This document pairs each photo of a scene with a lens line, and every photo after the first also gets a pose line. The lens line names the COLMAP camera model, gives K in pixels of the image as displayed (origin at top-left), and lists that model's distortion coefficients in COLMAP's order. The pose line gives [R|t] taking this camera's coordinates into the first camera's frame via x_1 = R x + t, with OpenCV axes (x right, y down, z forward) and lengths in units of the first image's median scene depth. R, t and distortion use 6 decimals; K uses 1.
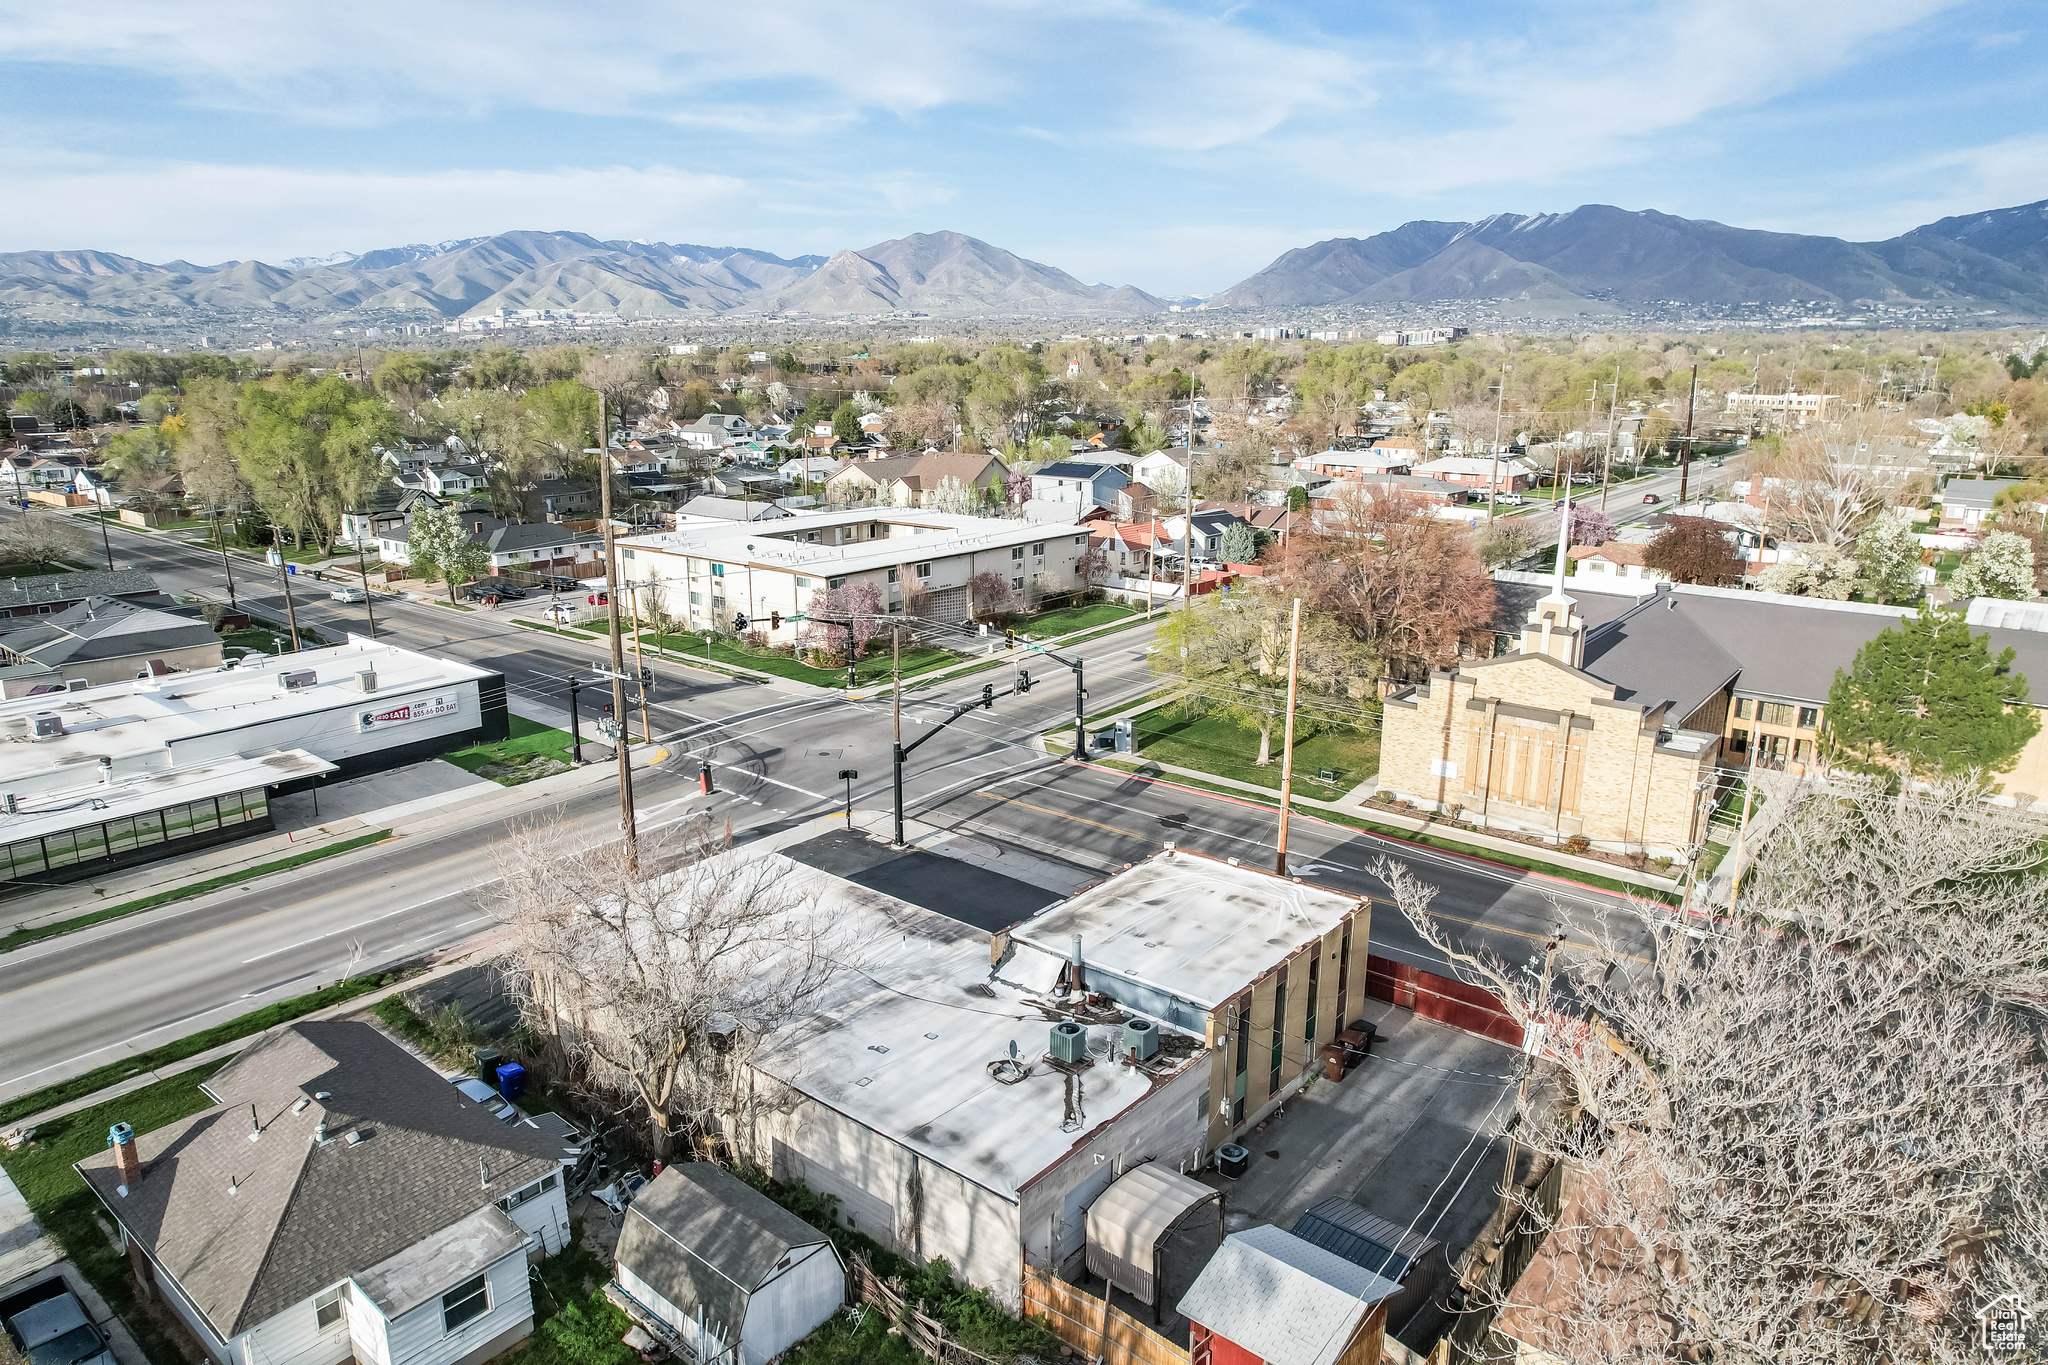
lens RADIAL K [[1311.9, 0, 1018.5], [0, 1311.9, 676.8], [0, 0, 1]] dist [-0.073123, 0.062996]
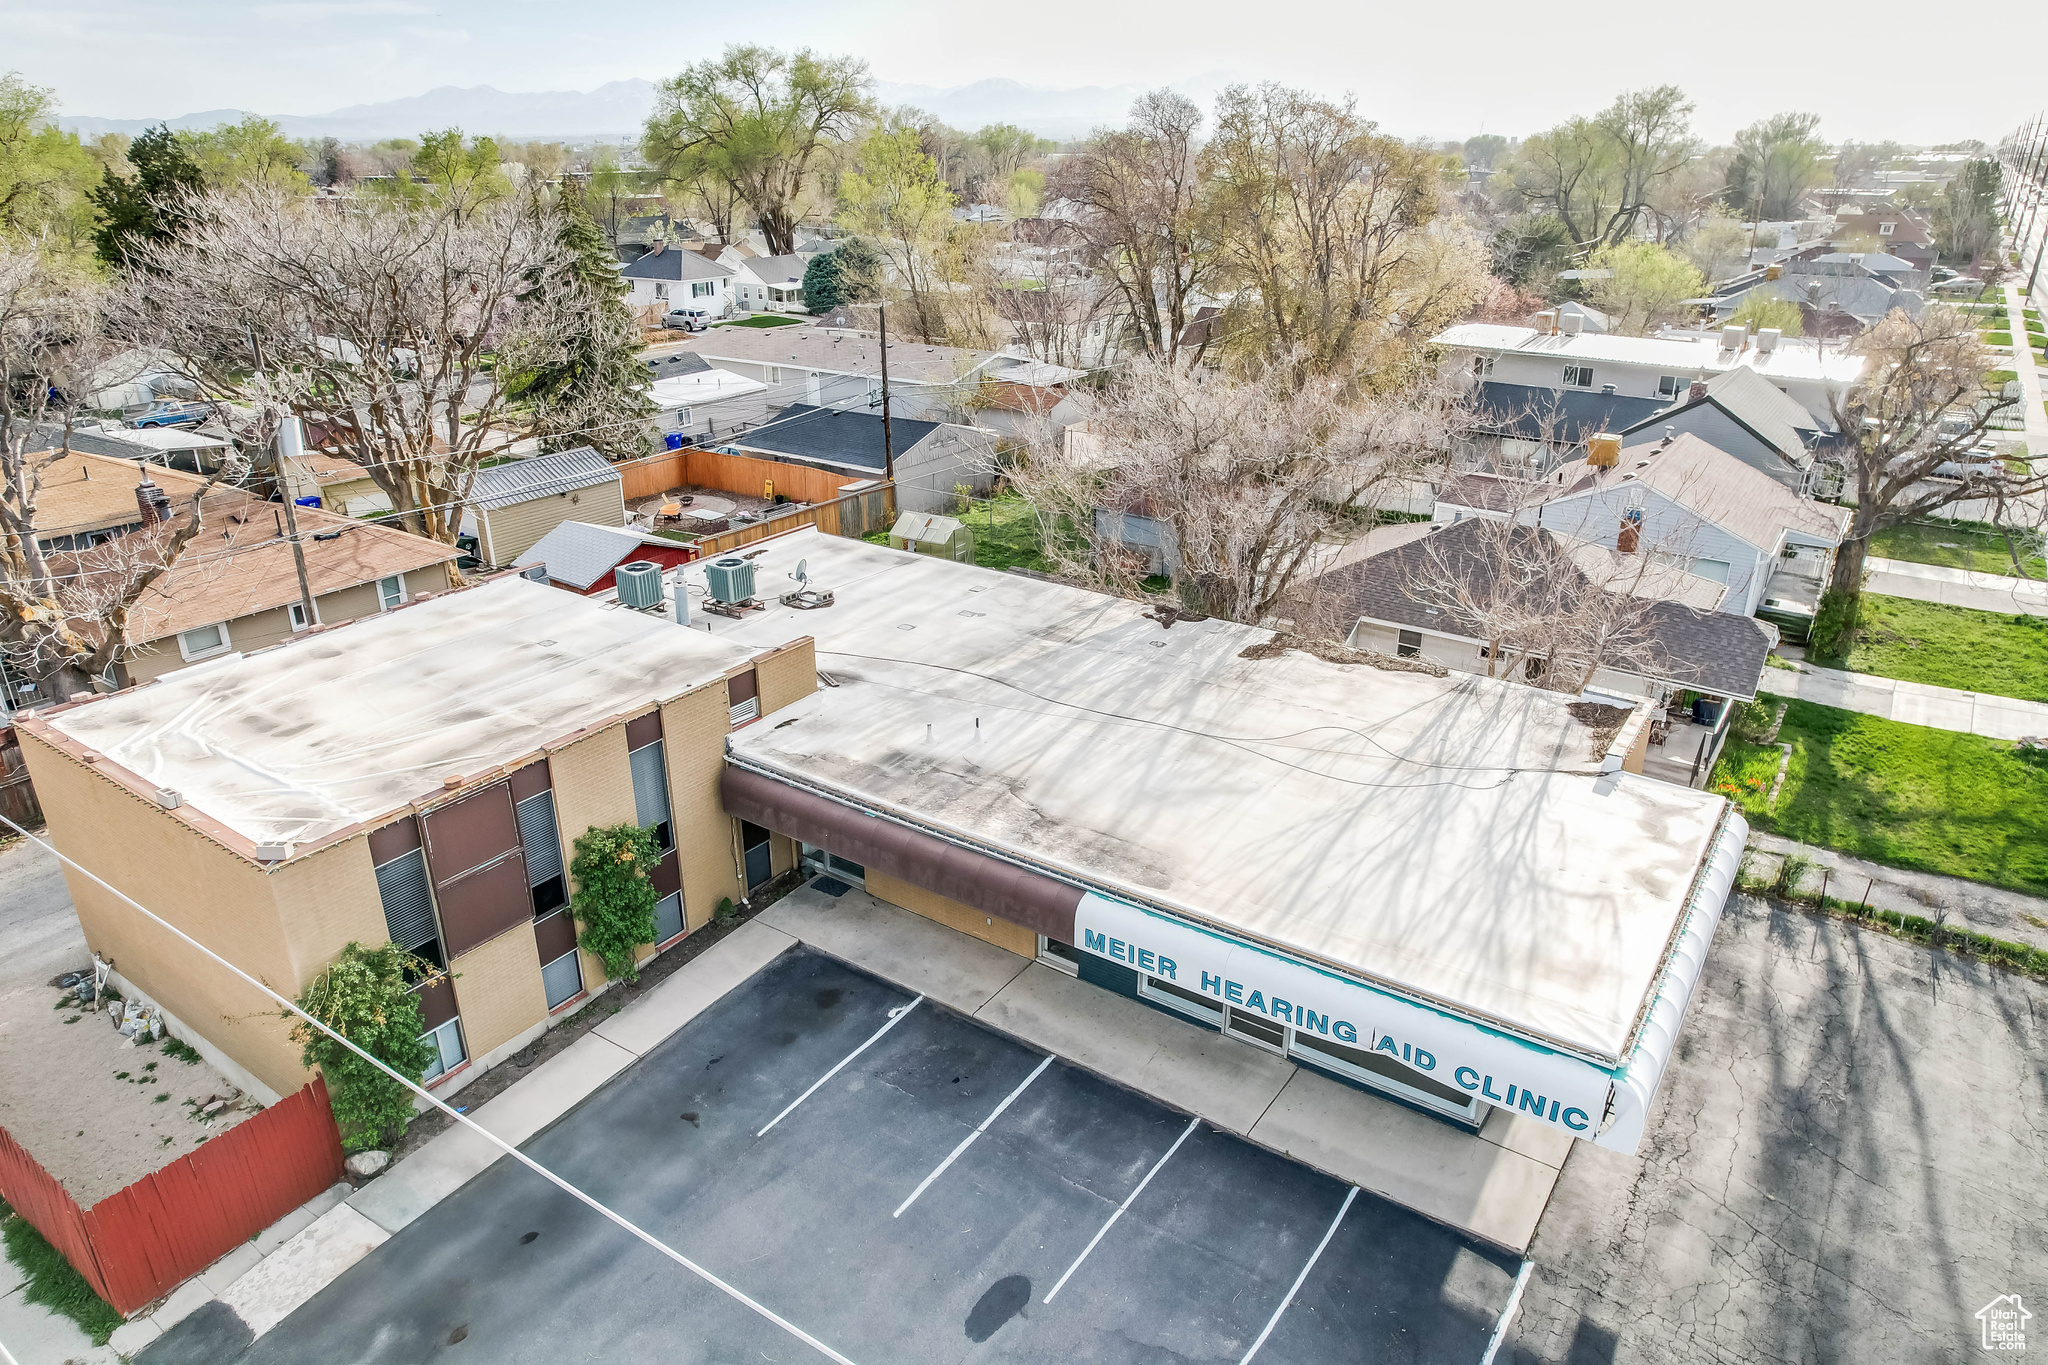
lens RADIAL K [[1311.9, 0, 1018.5], [0, 1311.9, 676.8], [0, 0, 1]] dist [-0.073123, 0.062996]
pose [[-0.997017, 0.029803, -0.071195, -0.034305], [-0.018242, 0.805309, 0.592575, -0.066967], [0.074995, 0.592106, -0.802363, 0.728609]]
